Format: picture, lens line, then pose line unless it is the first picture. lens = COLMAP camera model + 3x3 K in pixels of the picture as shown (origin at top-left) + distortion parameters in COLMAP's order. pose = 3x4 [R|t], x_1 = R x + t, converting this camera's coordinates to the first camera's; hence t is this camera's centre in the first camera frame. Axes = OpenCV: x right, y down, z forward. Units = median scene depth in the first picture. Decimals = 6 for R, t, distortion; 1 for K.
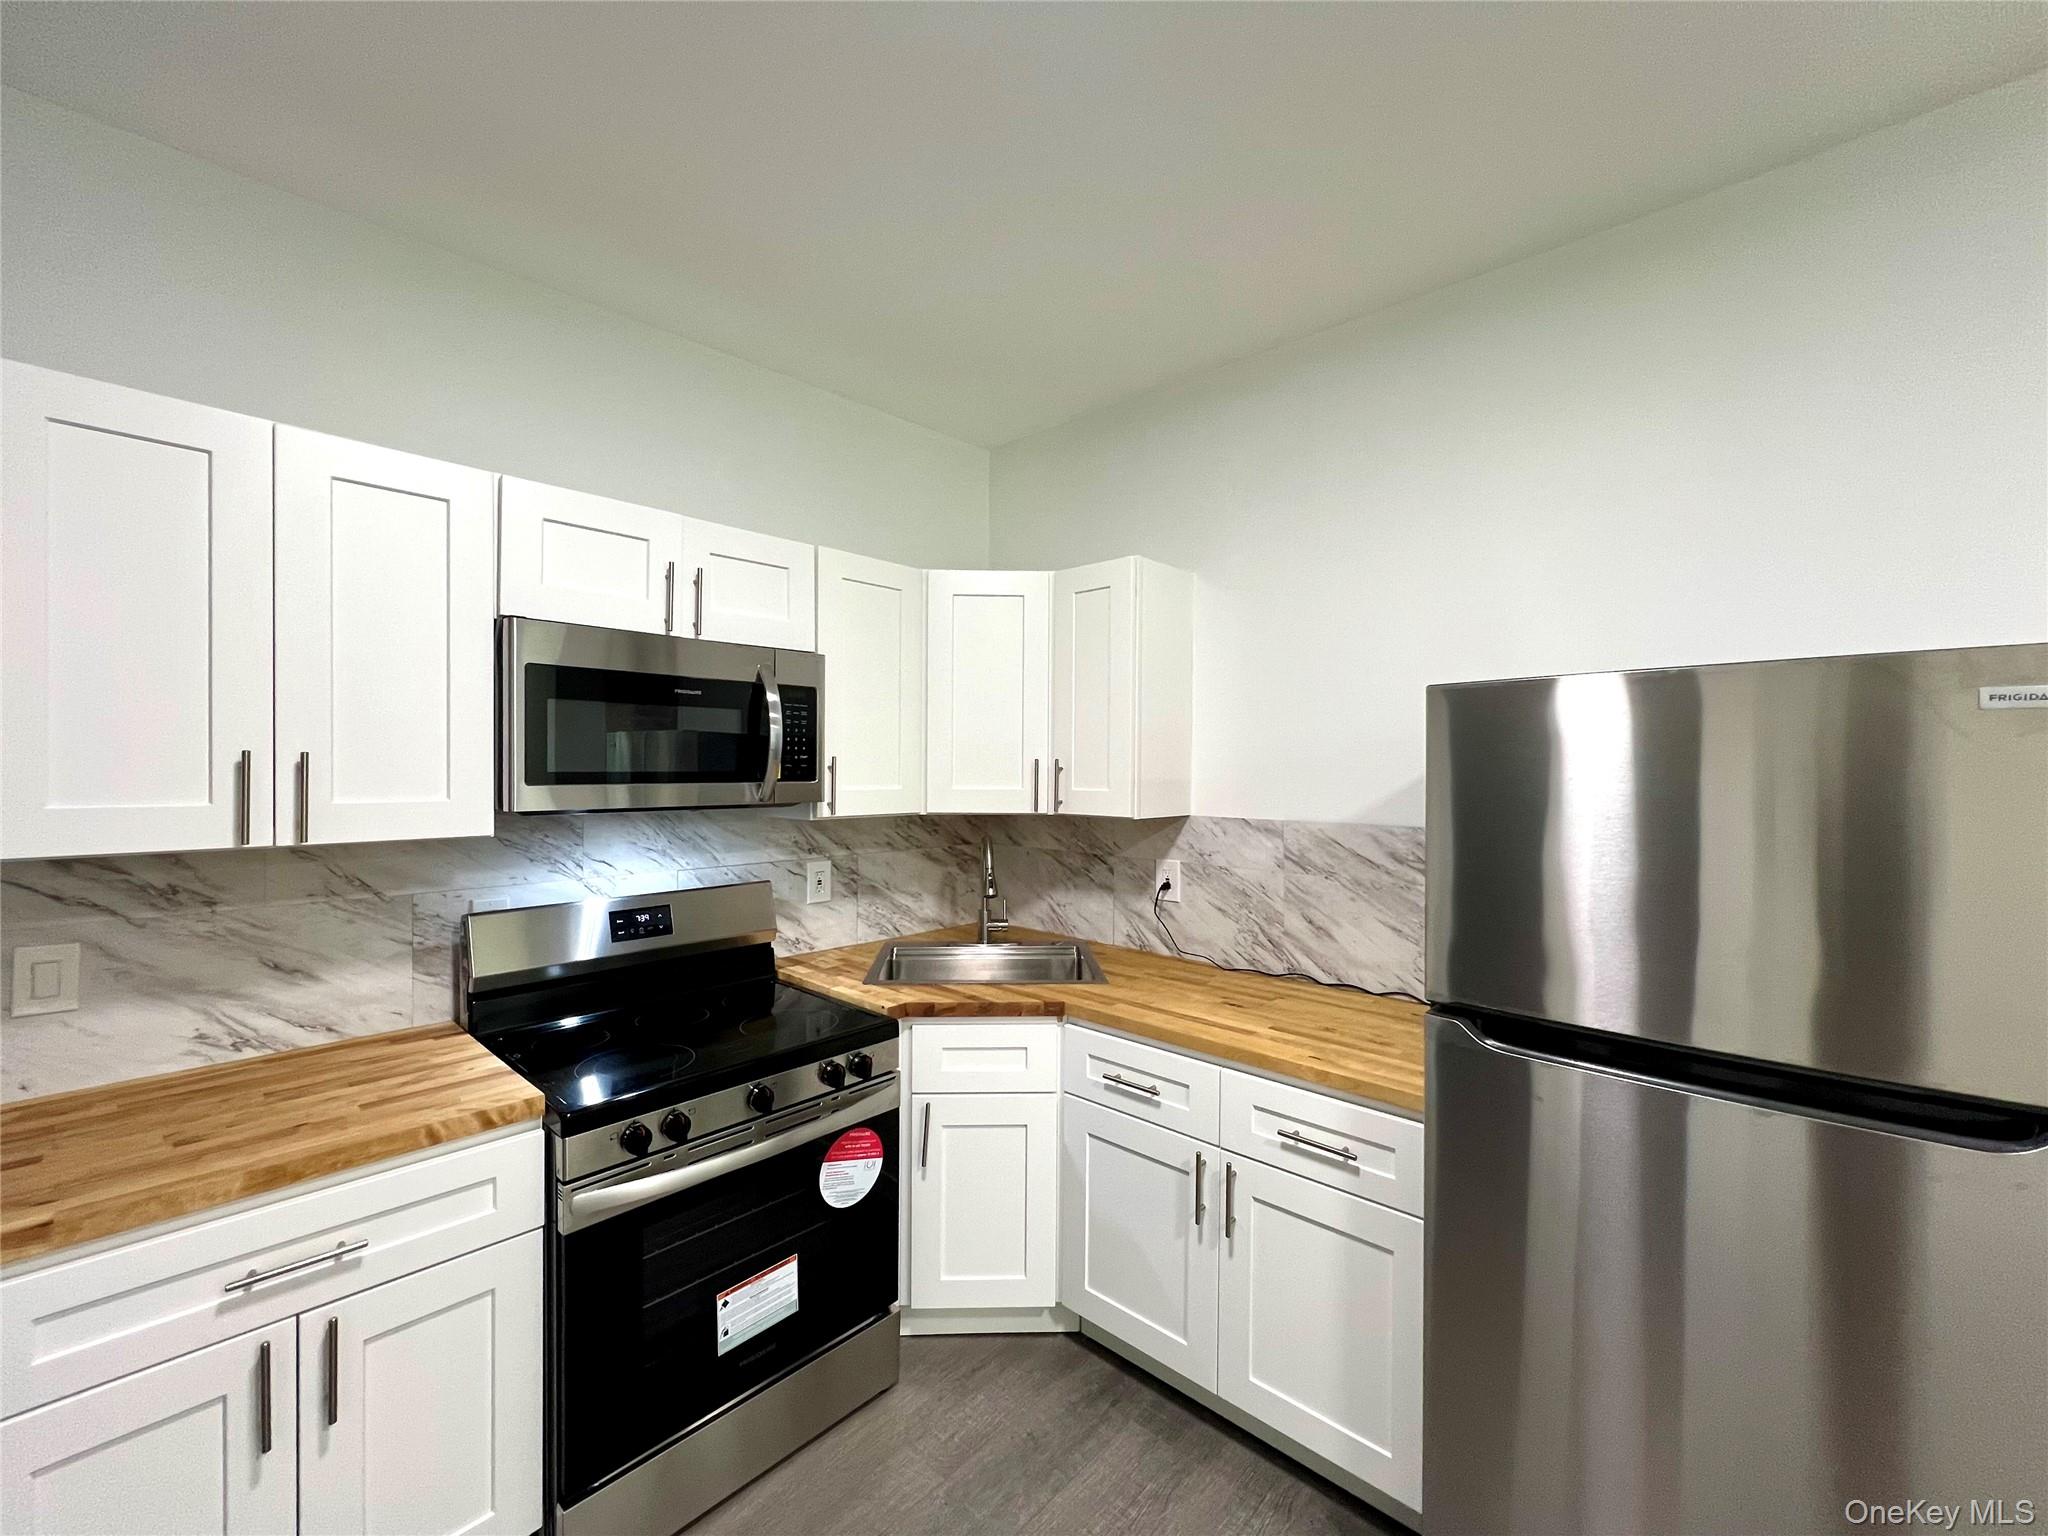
lens RADIAL K [[823.1, 0, 1029.9], [0, 823.1, 776.2], [0, 0, 1]] dist [-0.001173, 0.000895]
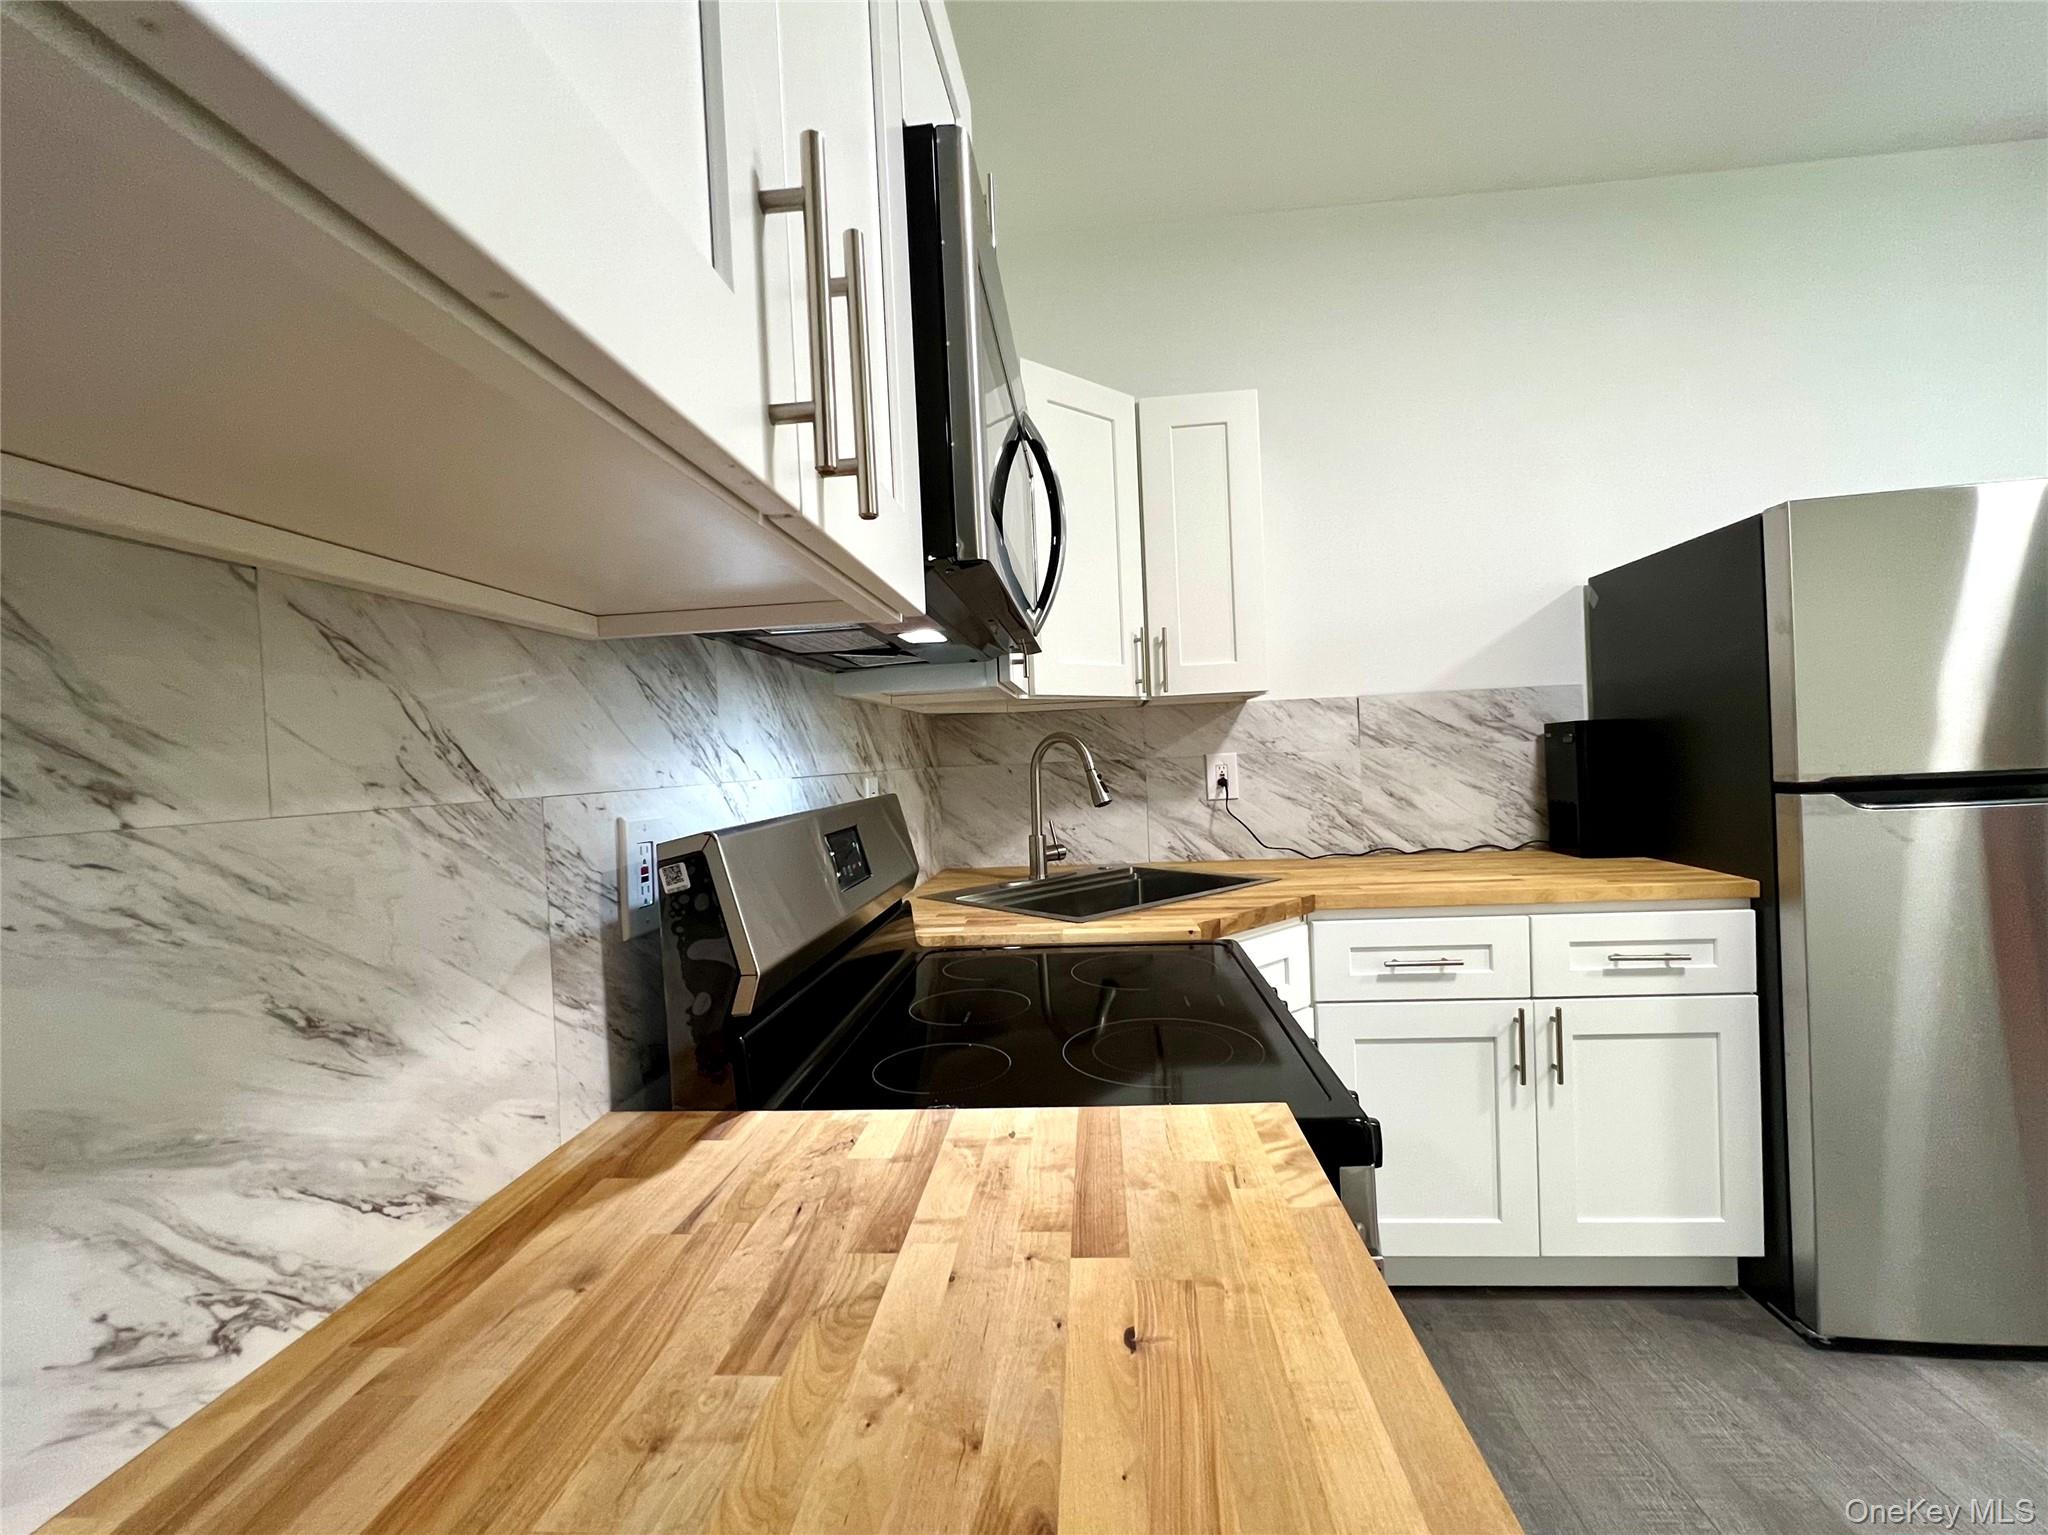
lens RADIAL K [[868.5, 0, 1046.5], [0, 868.5, 774.3], [0, 0, 1]] dist [0.001464, -0.000620]
pose [[0.786514, -0.057021, 0.614935, -0.803607], [0.058116, 0.998143, 0.018223, 0.137229], [-0.614832, 0.021406, 0.788367, 0.534919]]
